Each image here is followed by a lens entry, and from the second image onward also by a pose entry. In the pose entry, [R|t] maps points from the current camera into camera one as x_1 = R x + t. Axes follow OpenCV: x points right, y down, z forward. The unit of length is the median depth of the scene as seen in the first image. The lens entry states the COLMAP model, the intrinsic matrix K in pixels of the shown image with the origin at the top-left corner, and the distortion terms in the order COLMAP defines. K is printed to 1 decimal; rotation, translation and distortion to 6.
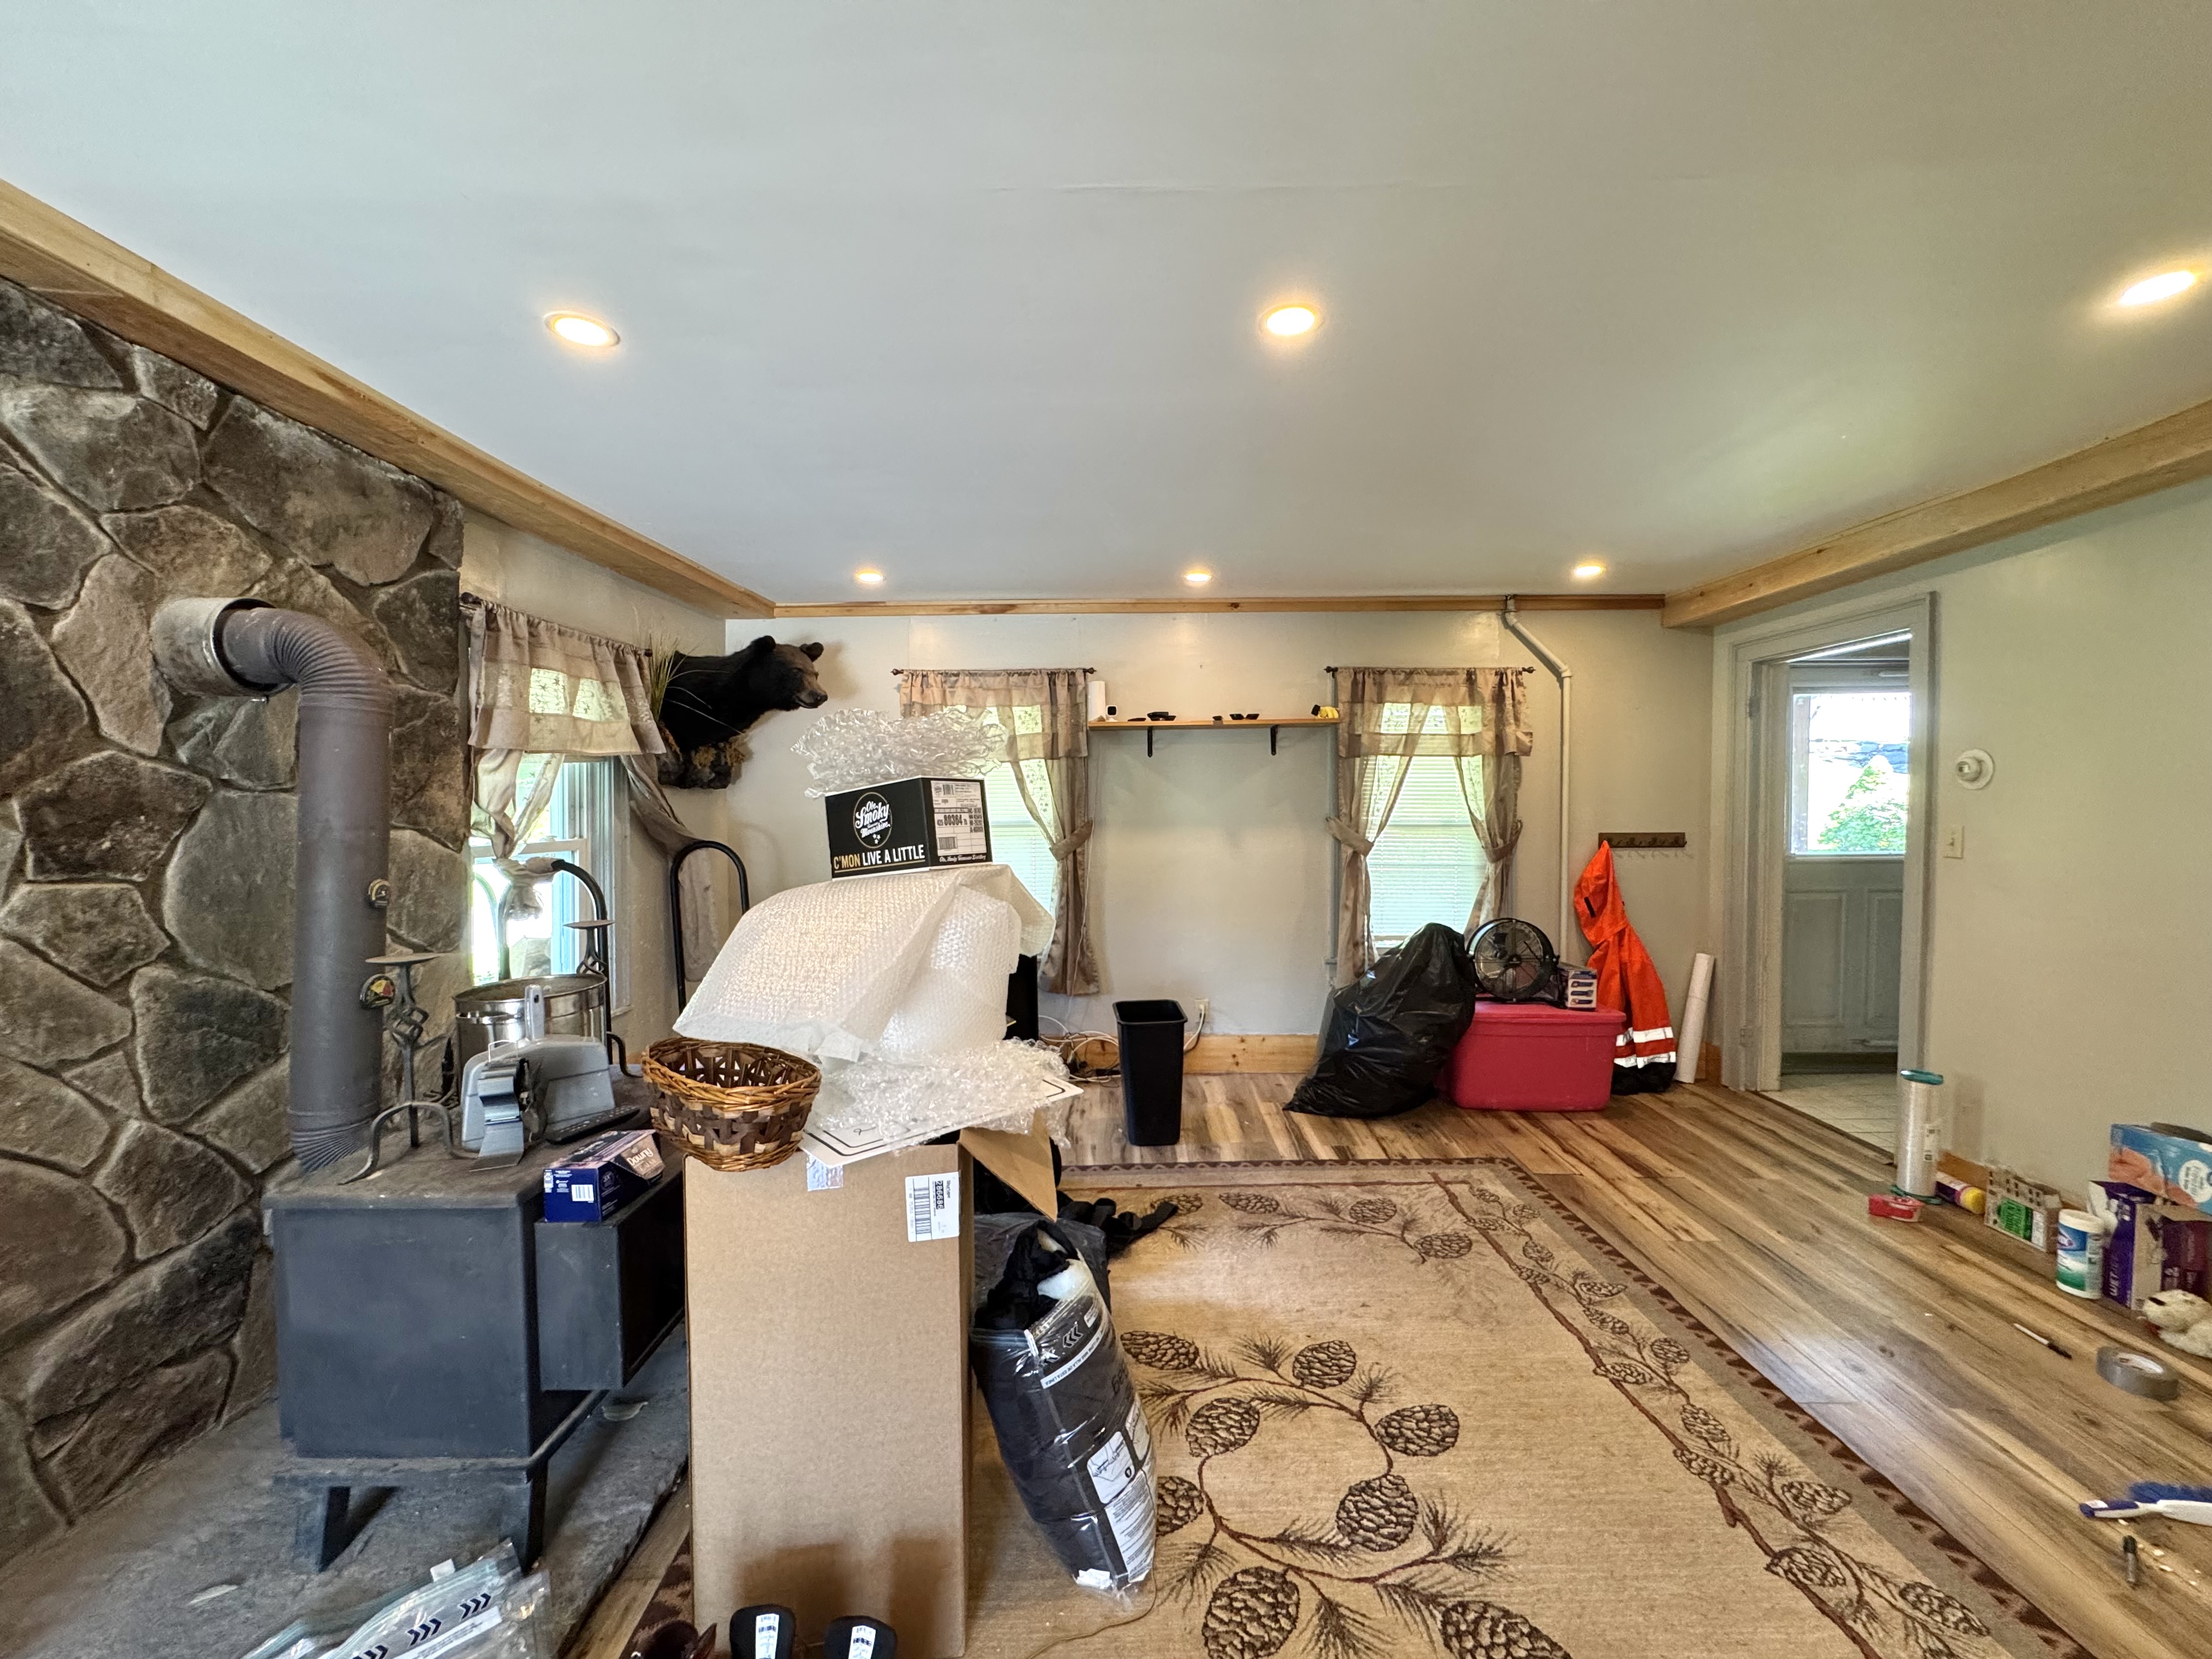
lens RADIAL K [[883.9, 0, 1107.6], [0, 883.9, 833.8], [0, 0, 1]] dist [-0.000923, -0.000114]
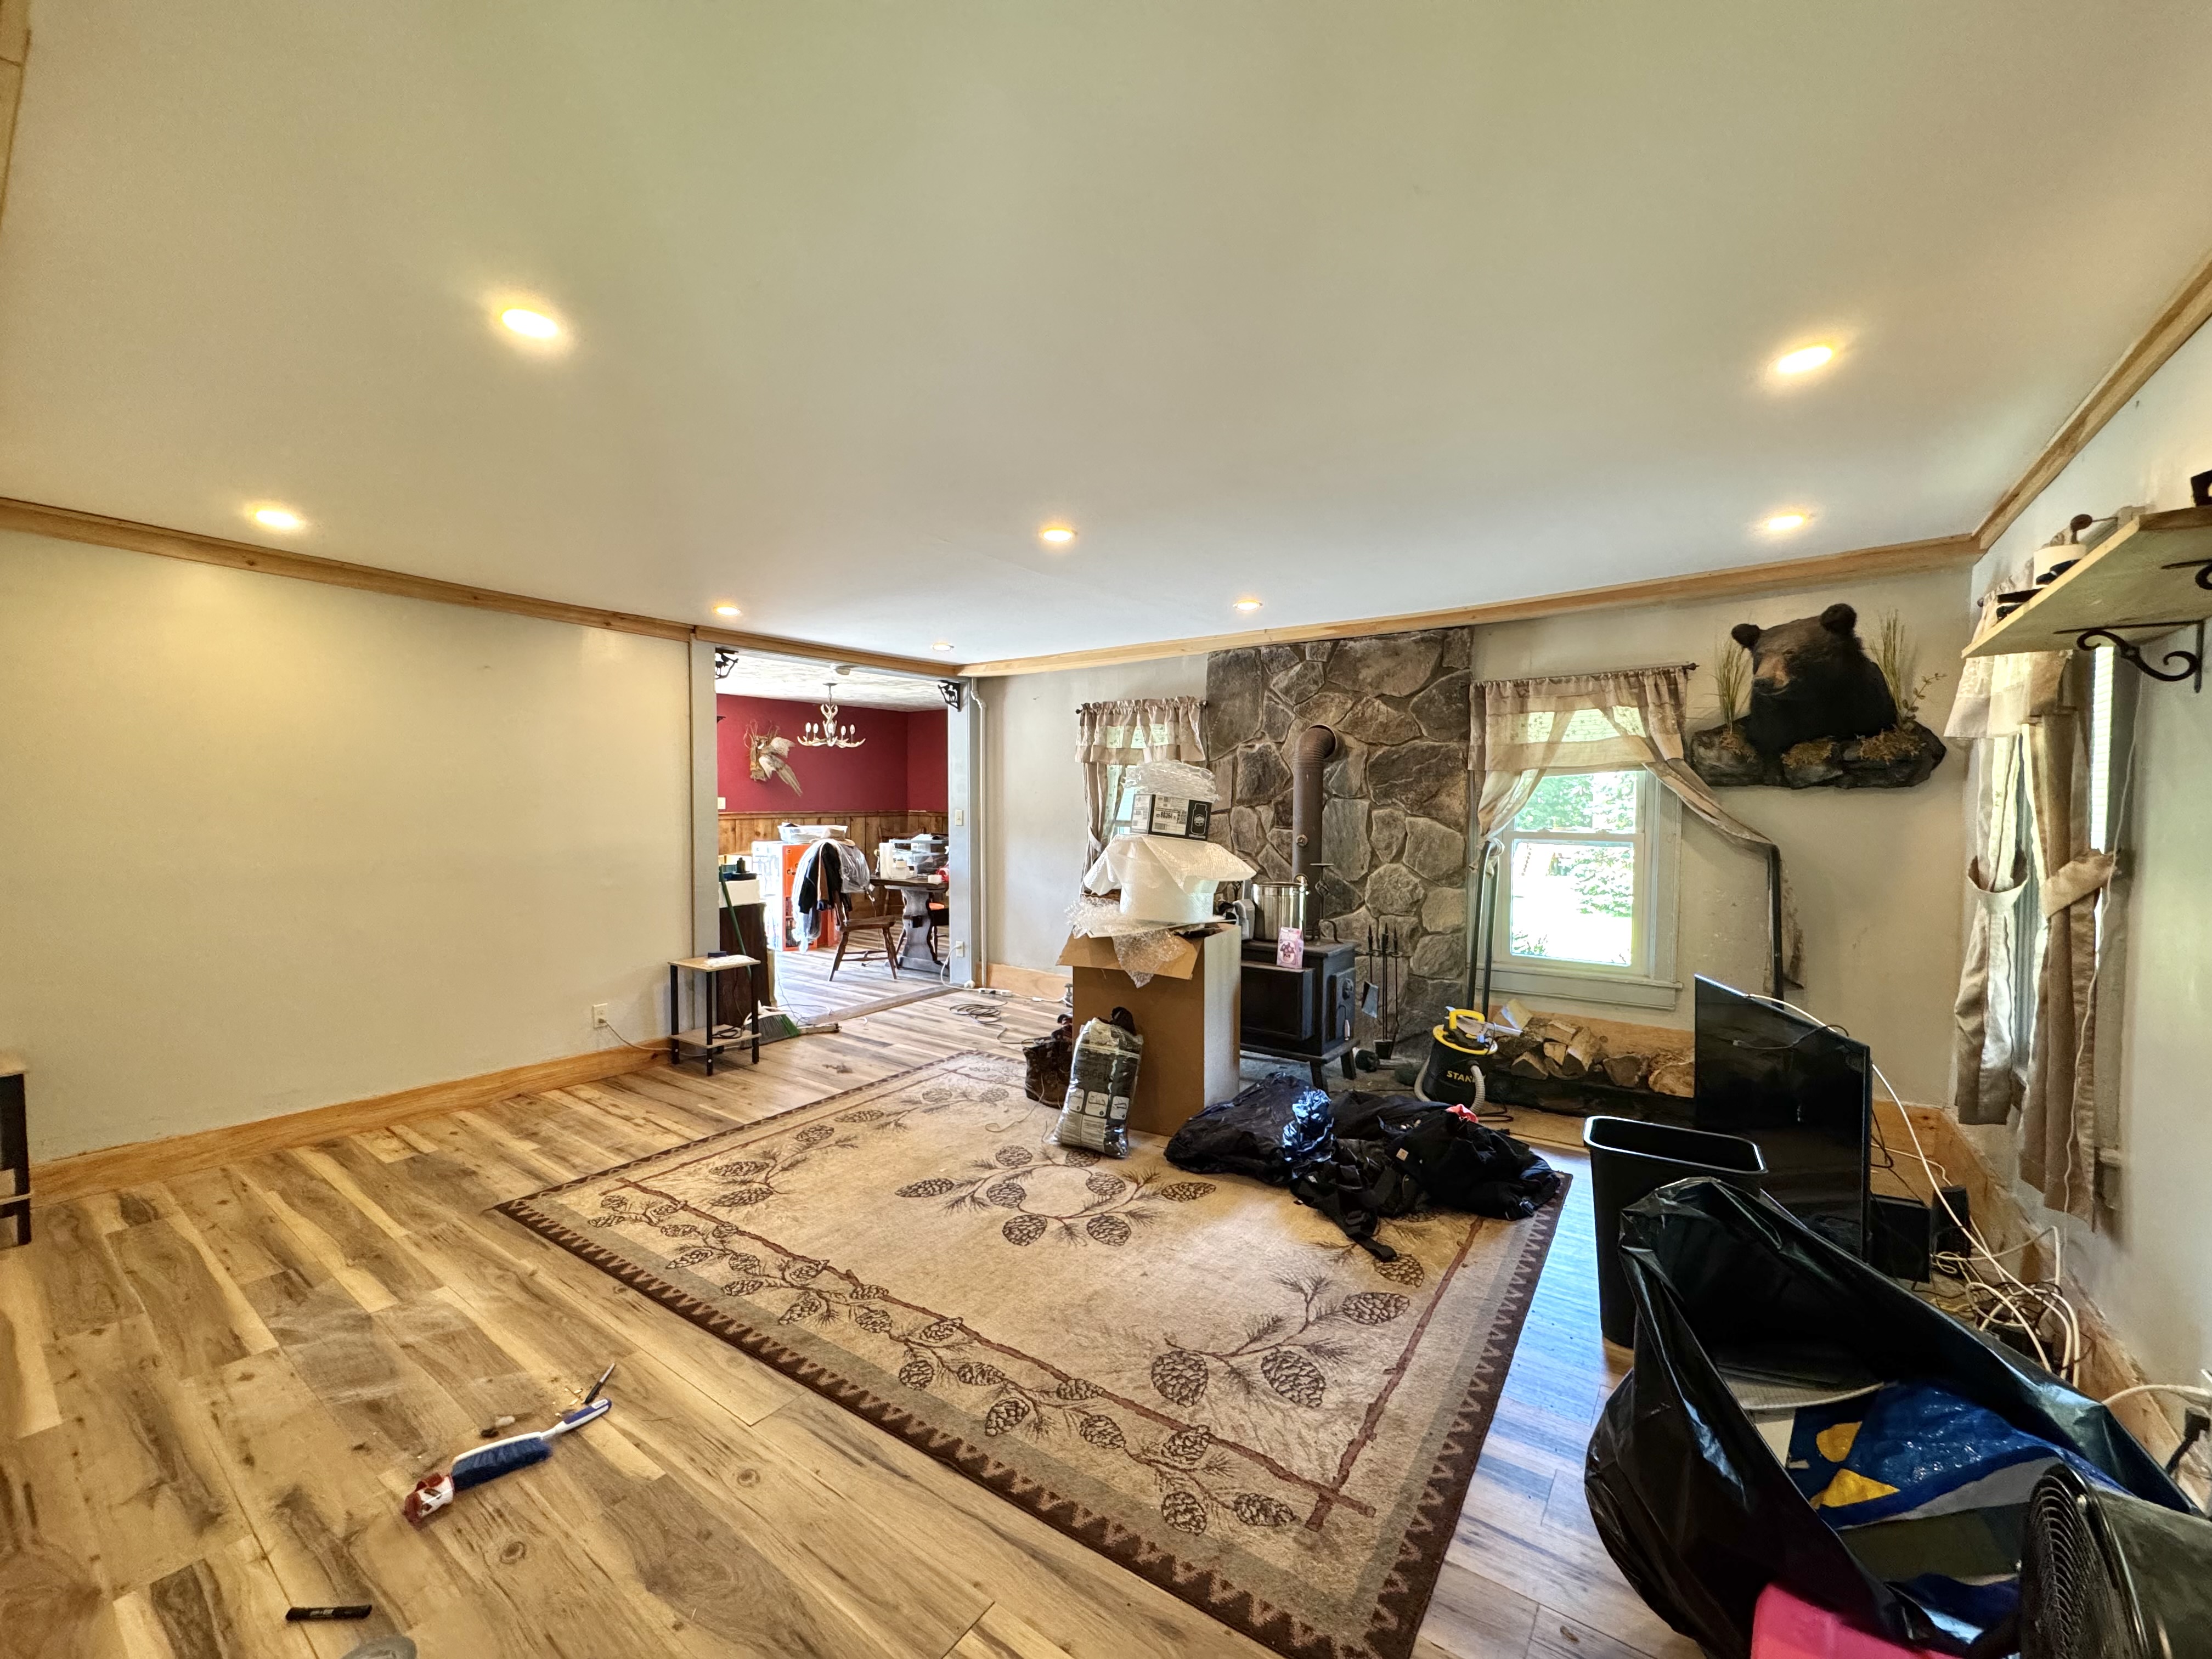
lens RADIAL K [[883.9, 0, 1102.1], [0, 883.9, 832.0], [0, 0, 1]] dist [-0.000923, -0.000114]
pose [[-0.578202, 0.032097, -0.815262, 1.275105], [-0.025026, 0.998058, 0.057042, -0.070888], [0.815510, 0.053384, -0.576276, 1.671724]]
